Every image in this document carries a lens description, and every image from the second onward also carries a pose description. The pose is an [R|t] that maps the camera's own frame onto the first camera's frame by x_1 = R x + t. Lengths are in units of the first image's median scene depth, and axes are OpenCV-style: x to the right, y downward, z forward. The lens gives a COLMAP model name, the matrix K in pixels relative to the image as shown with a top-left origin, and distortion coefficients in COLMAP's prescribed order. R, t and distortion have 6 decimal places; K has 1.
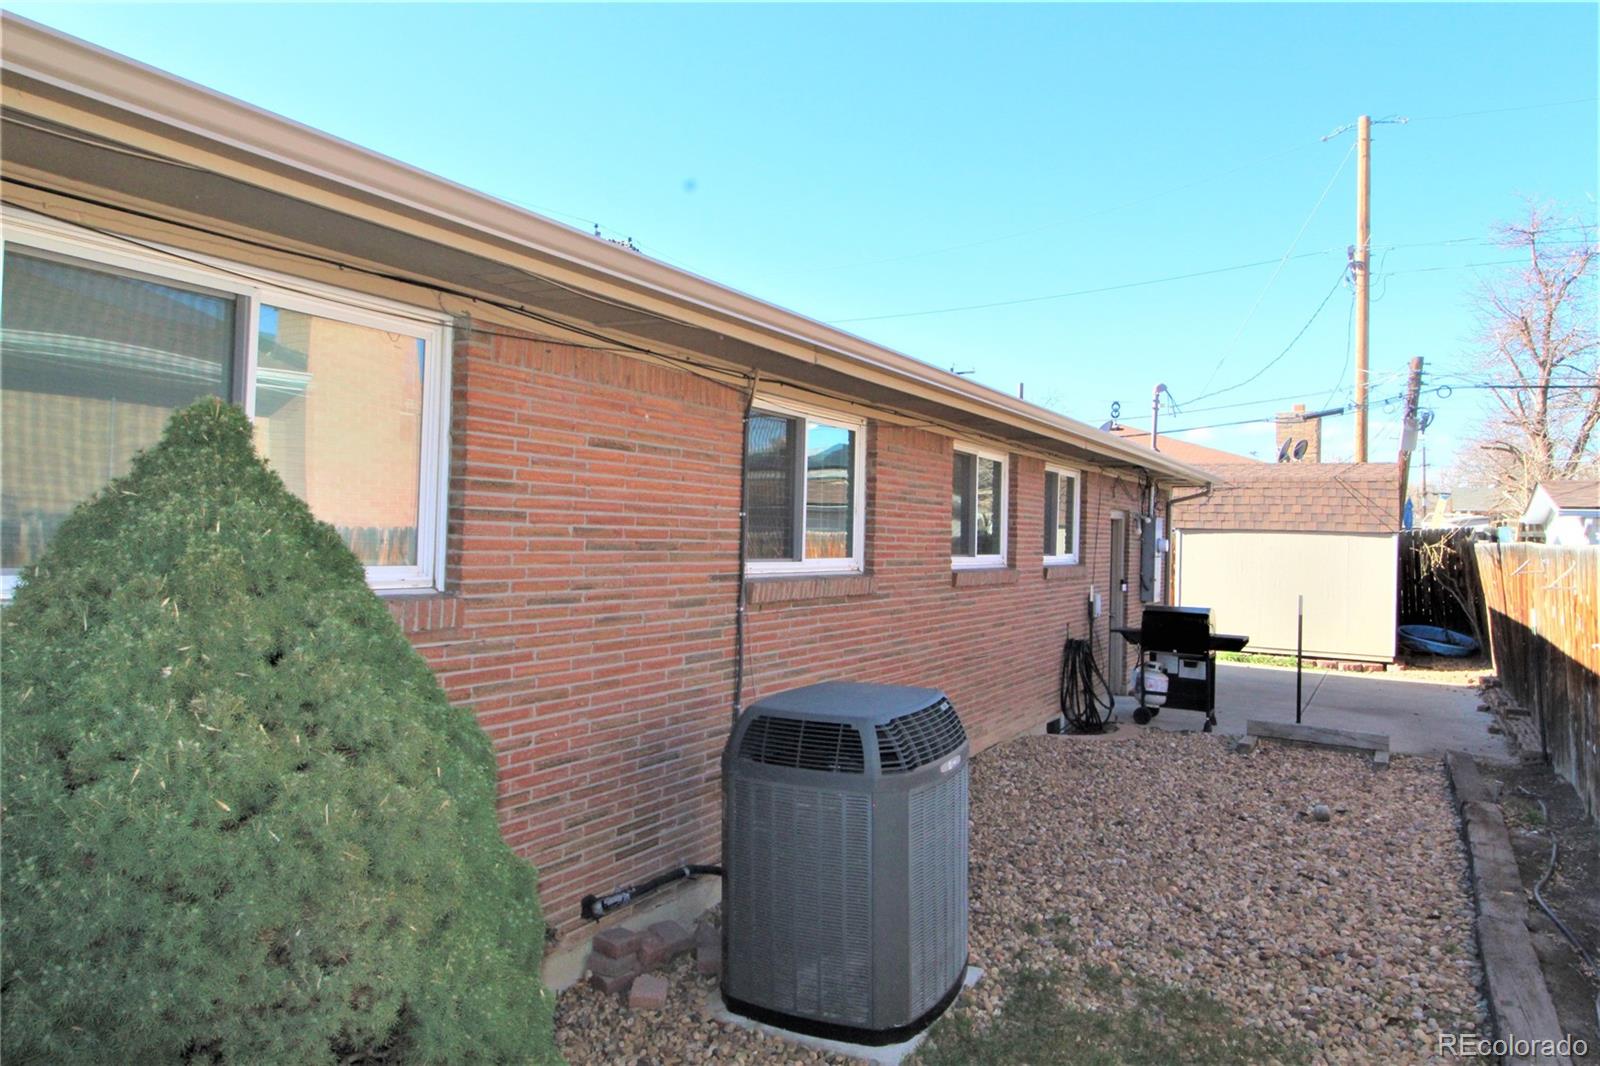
lens RADIAL K [[1004.4, 0, 817.6], [0, 1004.4, 523.8], [0, 0, 1]] dist [-0.000457, 0.000340]
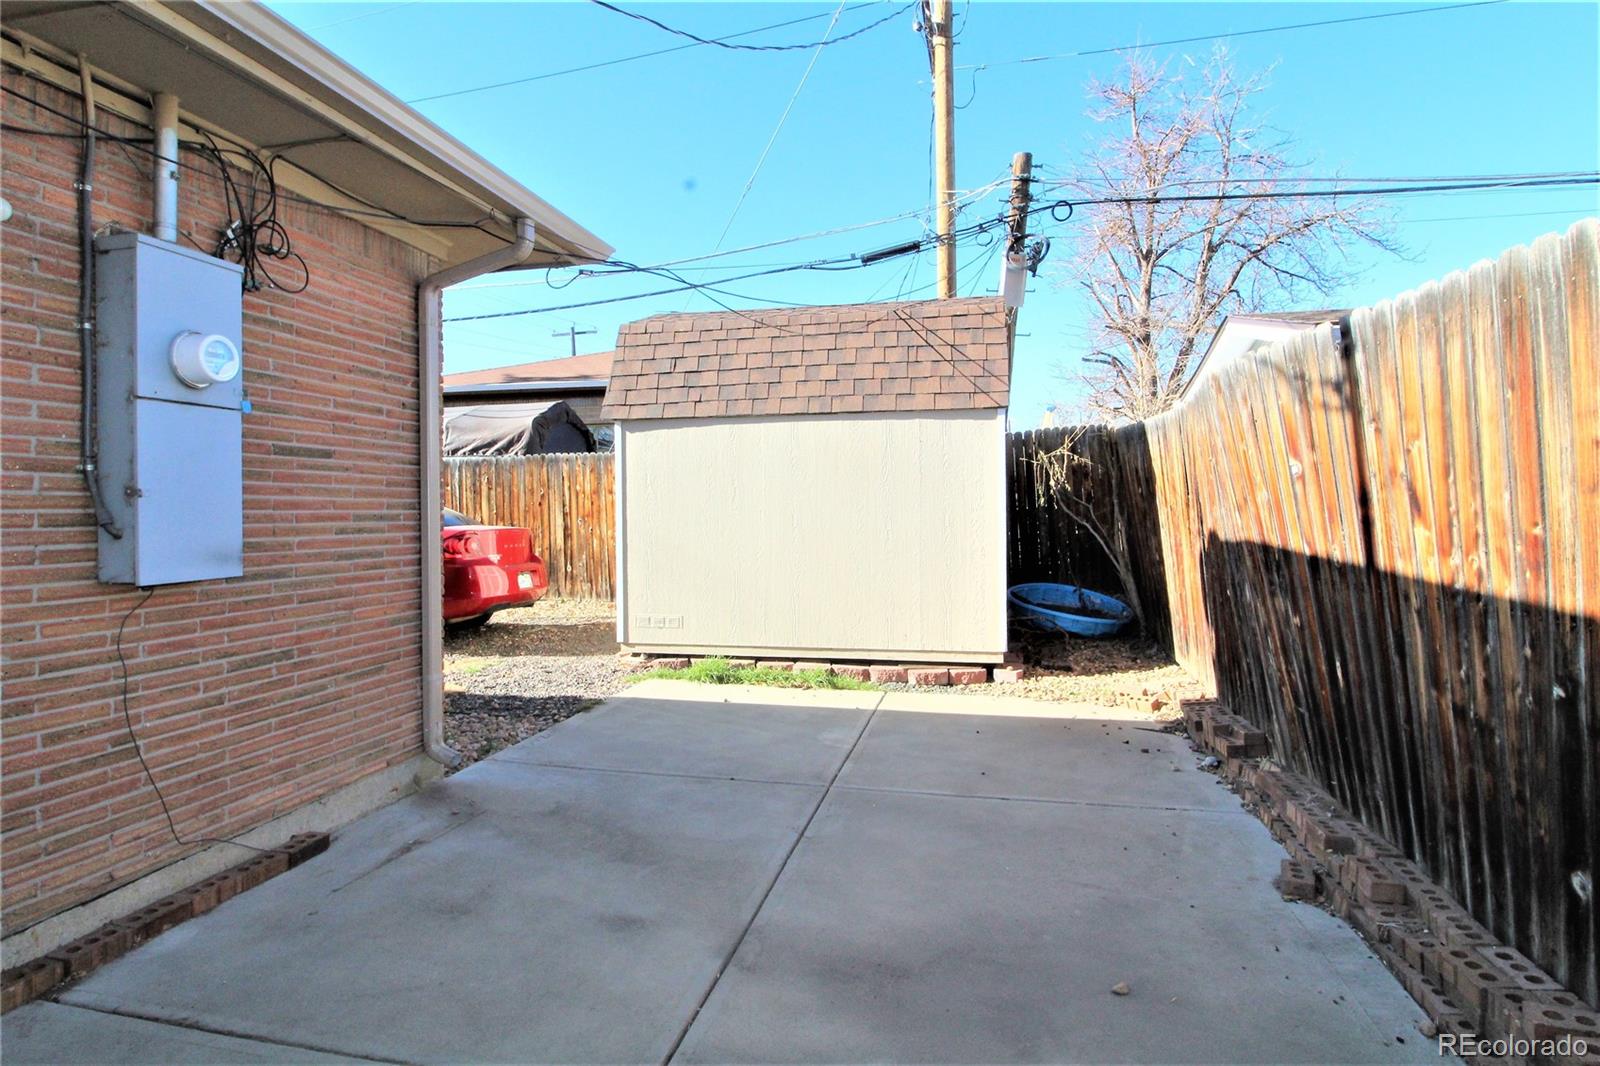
lens RADIAL K [[888.0, 0, 796.4], [0, 888.0, 535.8], [0, 0, 1]] dist [0.004641, 0.000079]
pose [[0.952701, -0.045541, 0.300479, 0.312829], [0.033601, 0.998431, 0.044787, 0.045795], [-0.302047, -0.032572, 0.952736, 0.555910]]
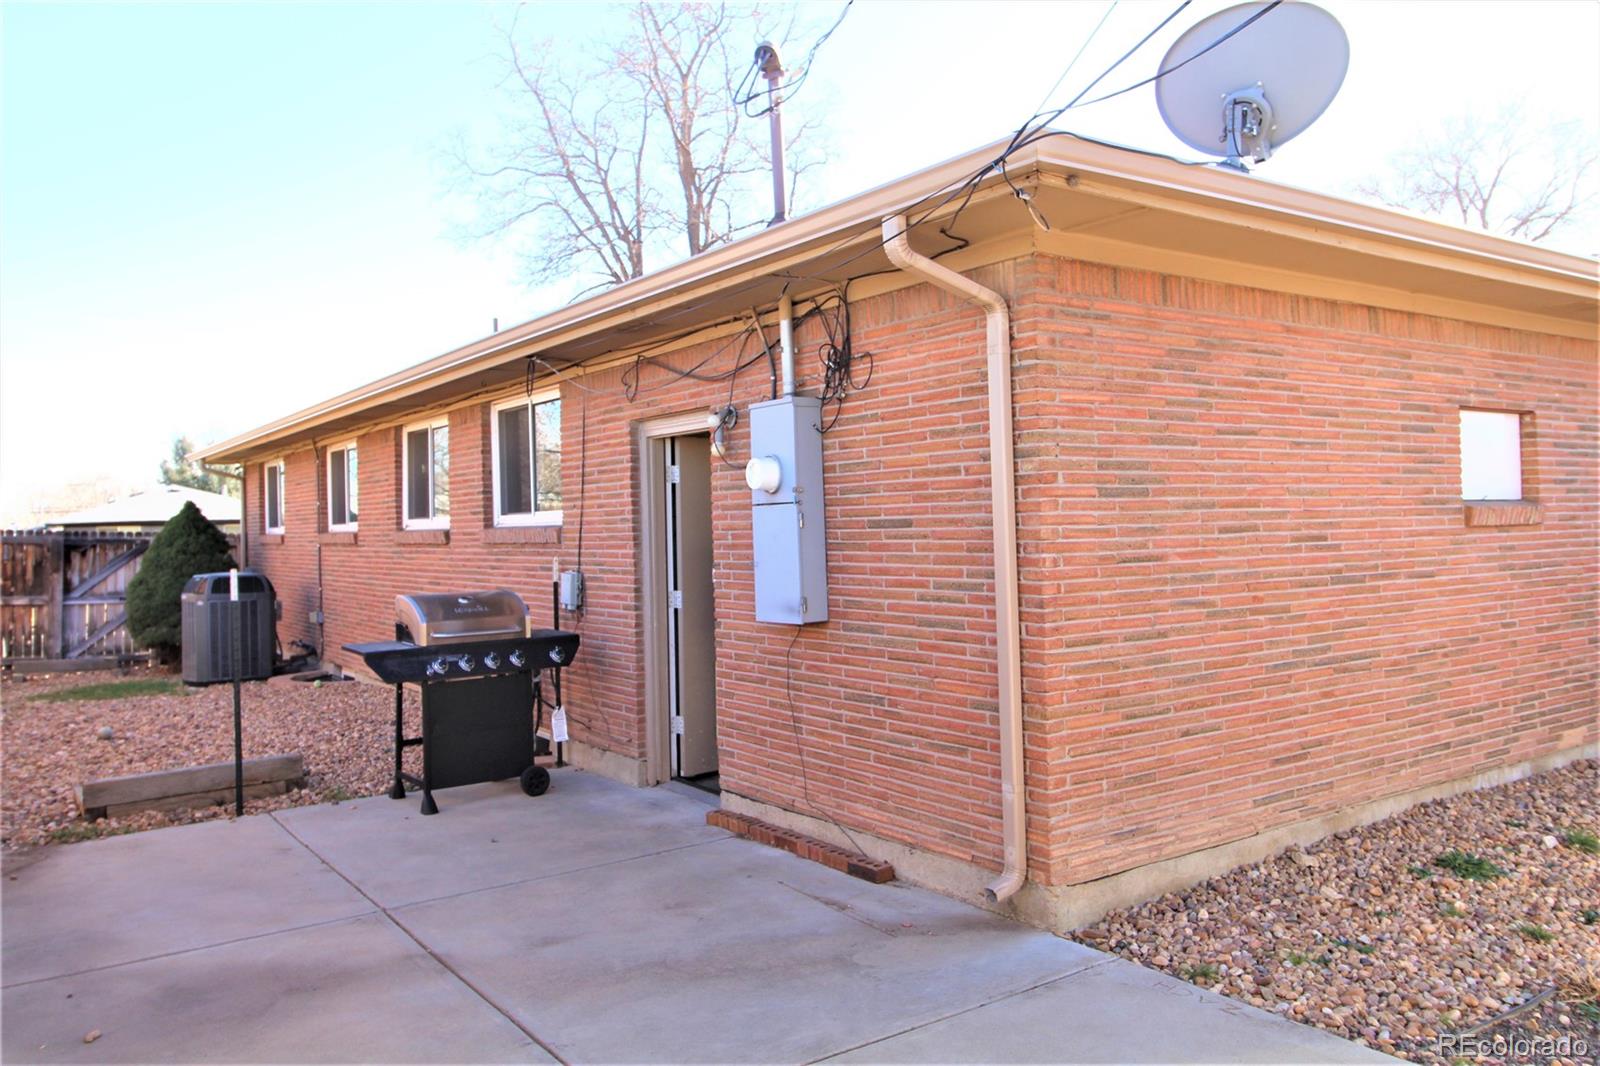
lens RADIAL K [[1199.4, 0, 807.3], [0, 1199.4, 531.7], [0, 0, 1]] dist [0.010828, 0.002869]
pose [[-0.410364, -0.009643, -0.911871, 0.832052], [0.026348, 0.999401, -0.022426, 0.033869], [0.911541, -0.033229, -0.409864, 1.278662]]
